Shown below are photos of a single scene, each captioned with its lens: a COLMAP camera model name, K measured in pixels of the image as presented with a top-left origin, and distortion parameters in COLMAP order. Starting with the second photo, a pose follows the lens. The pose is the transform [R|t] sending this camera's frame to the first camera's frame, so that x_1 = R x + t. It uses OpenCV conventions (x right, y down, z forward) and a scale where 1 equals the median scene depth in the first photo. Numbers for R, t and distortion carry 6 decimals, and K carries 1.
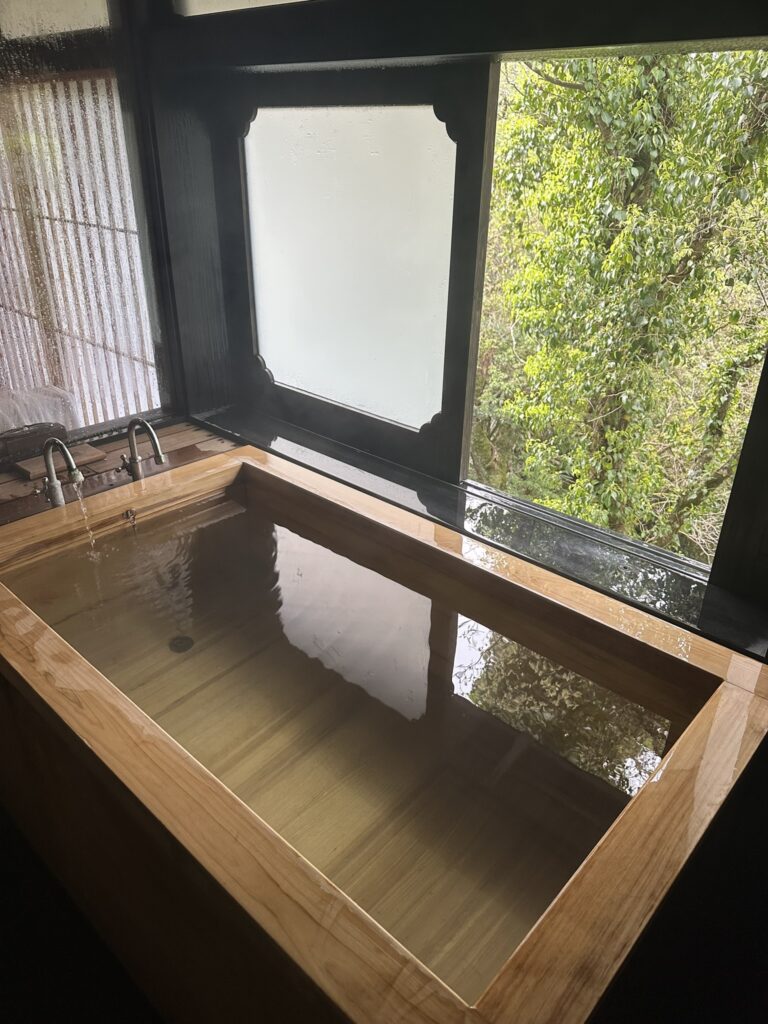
lens RADIAL K [[725.6, 0, 384.0], [0, 725.6, 512.0], [0, 0, 1]] dist [0.008107, 0.003819]
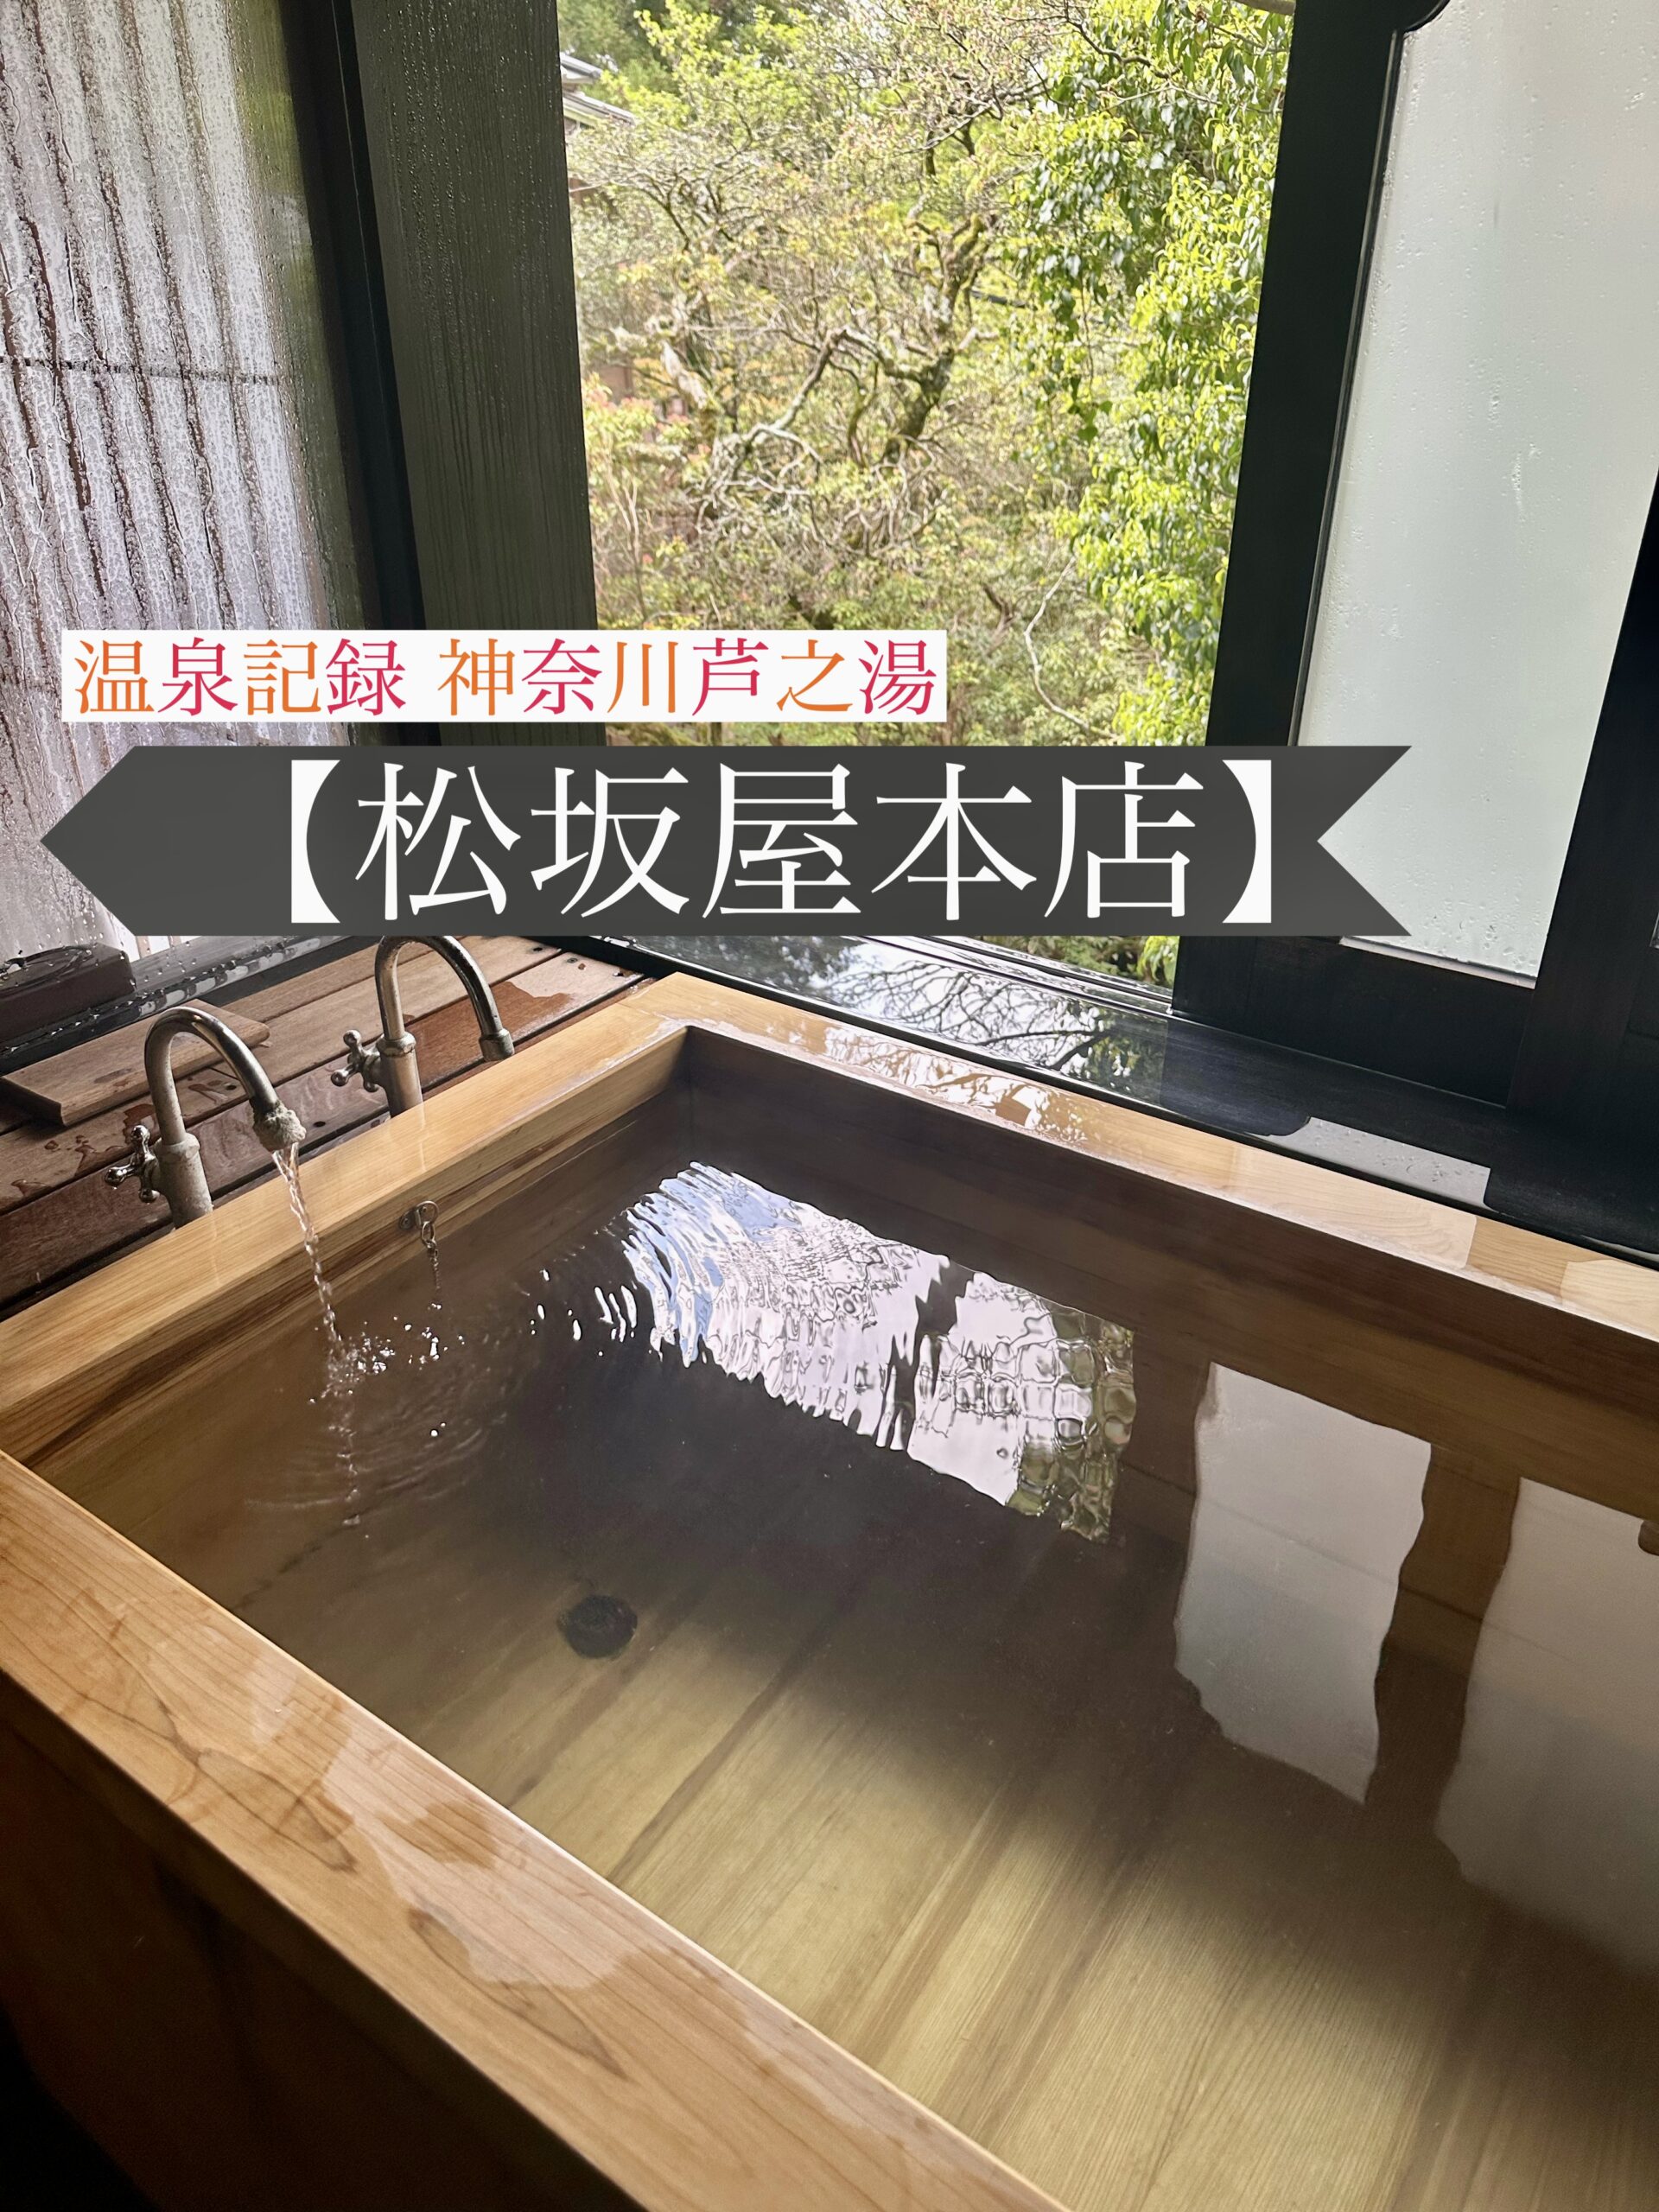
lens RADIAL K [[1553.2, 0, 829.5], [0, 1553.2, 1106.0], [0, 0, 1]] dist [-0.000531, -0.004026]
pose [[0.990406, -0.080407, 0.112384, -0.181552], [0.076258, 0.996255, 0.040749, -0.046084], [-0.115240, -0.031788, 0.992829, 0.216004]]
